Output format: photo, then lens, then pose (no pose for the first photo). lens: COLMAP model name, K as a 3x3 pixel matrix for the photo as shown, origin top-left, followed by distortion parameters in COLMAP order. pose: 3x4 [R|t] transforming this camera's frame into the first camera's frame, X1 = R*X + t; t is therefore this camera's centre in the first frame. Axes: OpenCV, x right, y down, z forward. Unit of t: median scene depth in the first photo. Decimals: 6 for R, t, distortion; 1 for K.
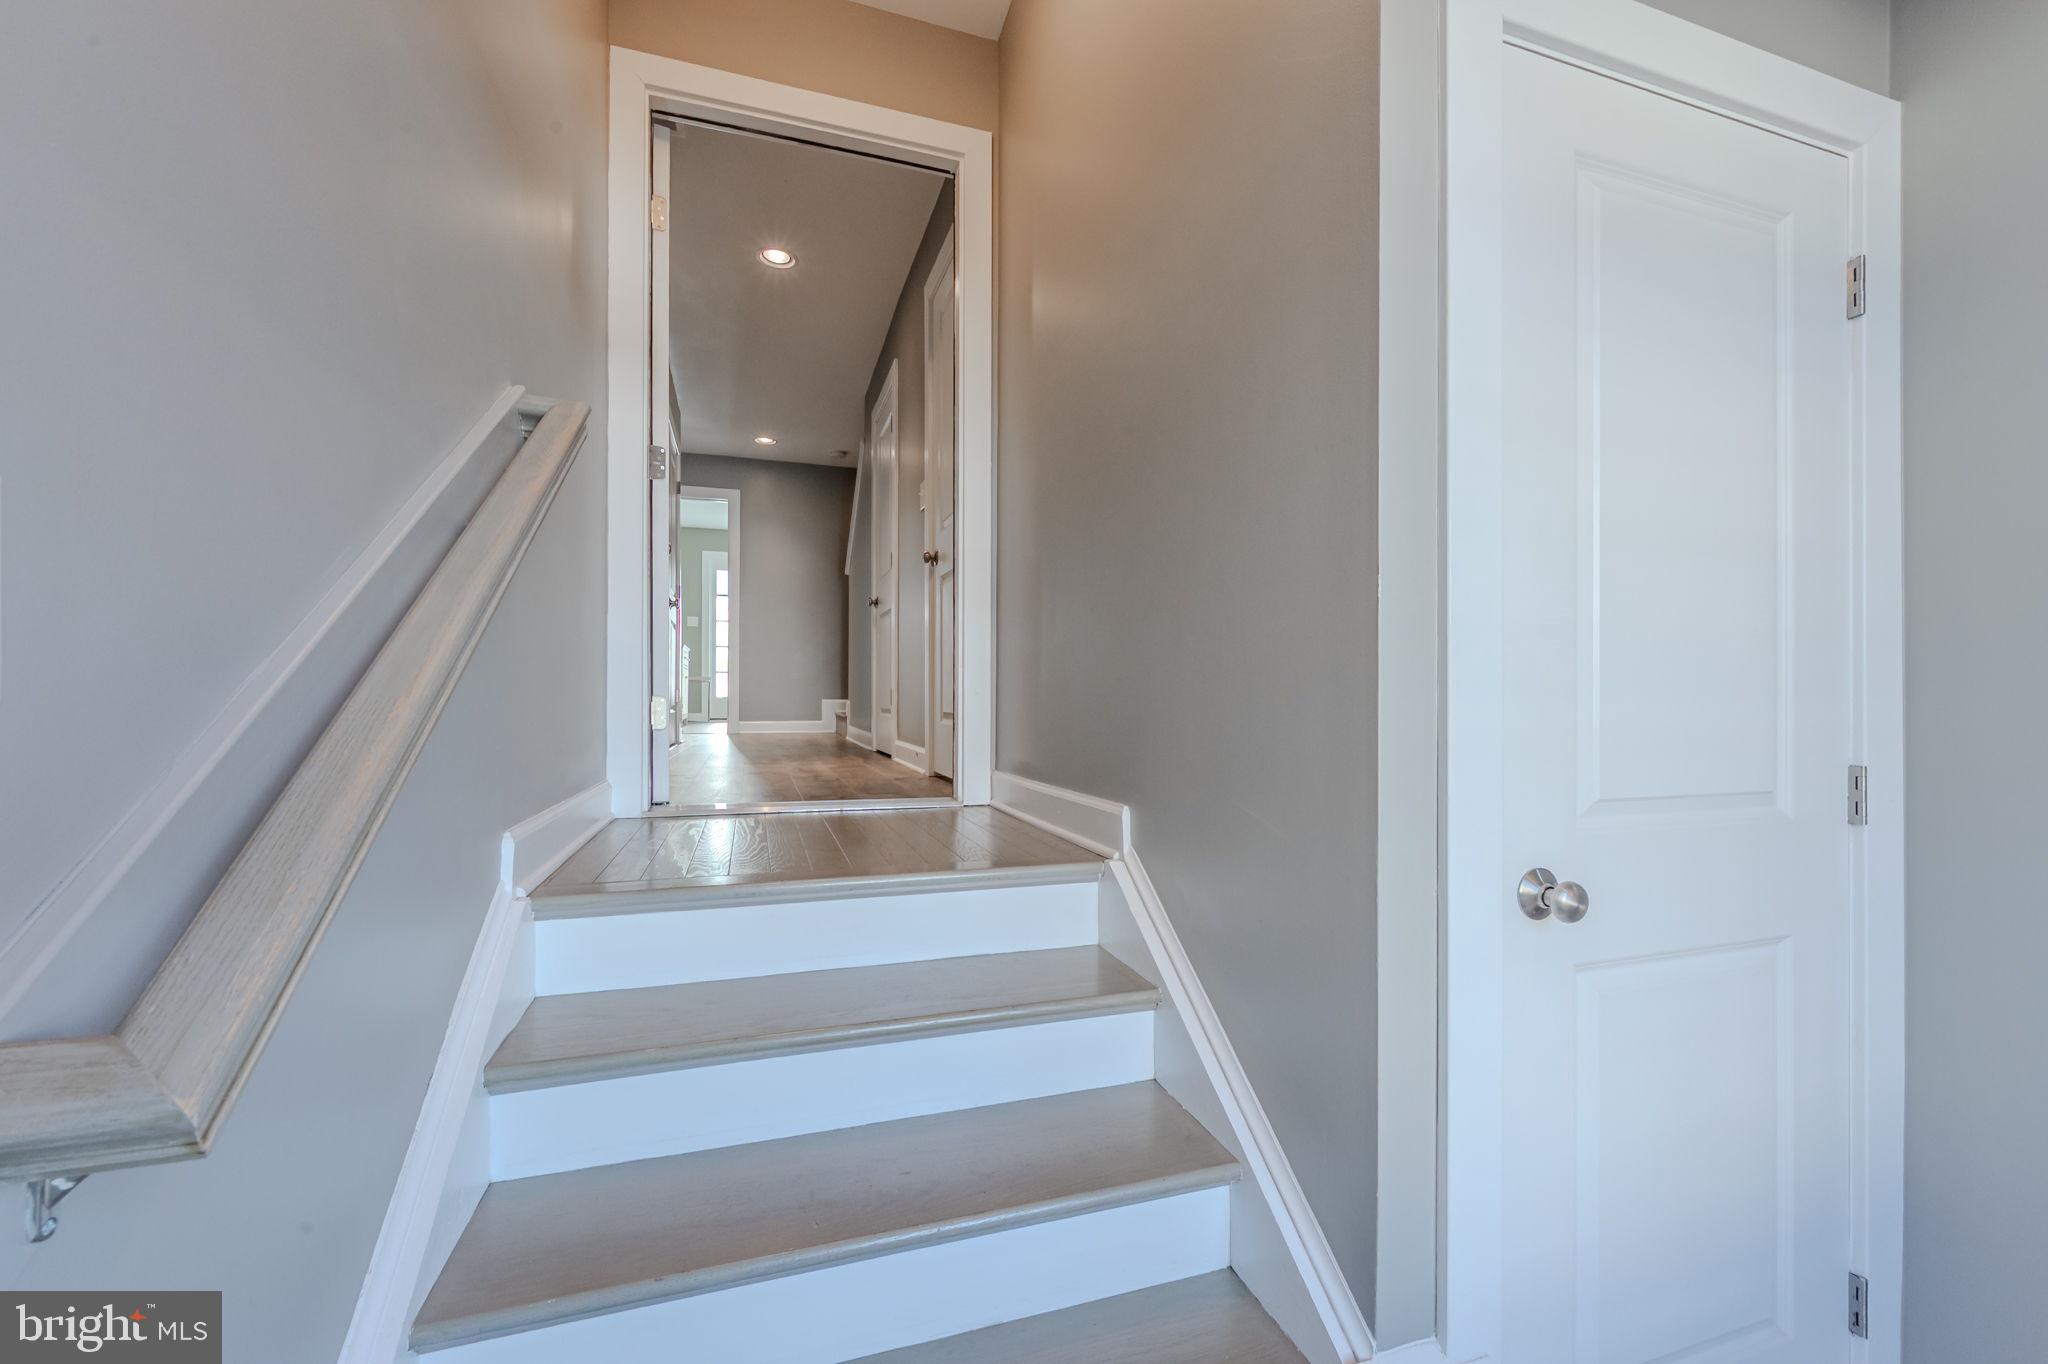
lens RADIAL K [[805.9, 0, 1024.0], [0, 805.9, 682.0], [0, 0, 1]] dist [0.000026, -0.000024]
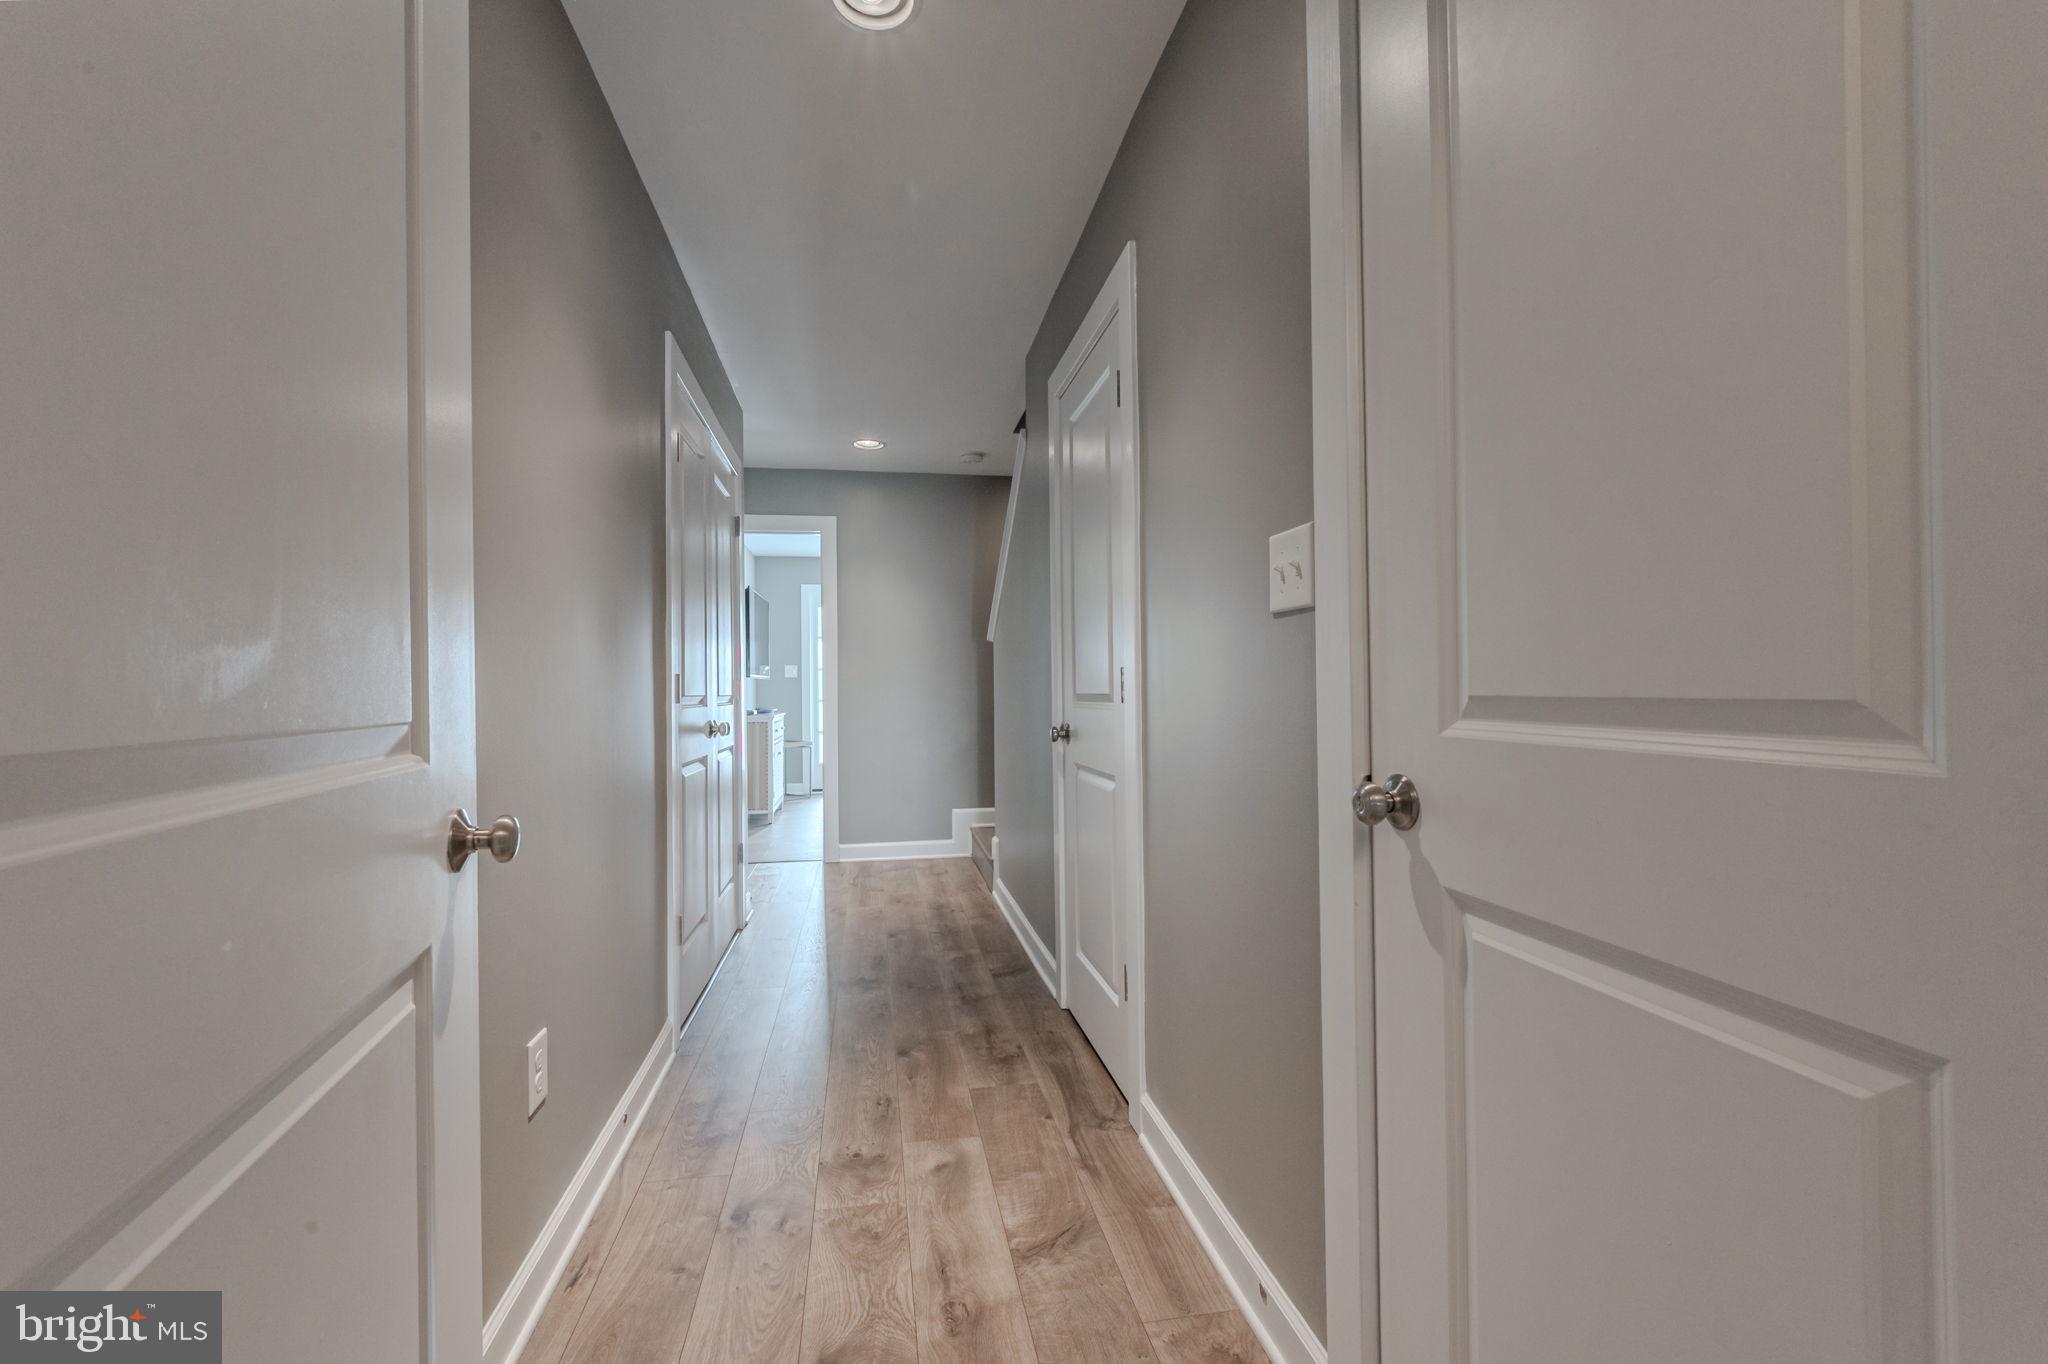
lens RADIAL K [[805.9, 0, 1024.0], [0, 805.9, 682.0], [0, 0, 1]] dist [0.000026, -0.000024]
pose [[0.990971, -0.015326, -0.133201, -0.106107], [0.016265, 0.999850, 0.005968, -0.103548], [0.133089, -0.008081, 0.991071, 0.355435]]
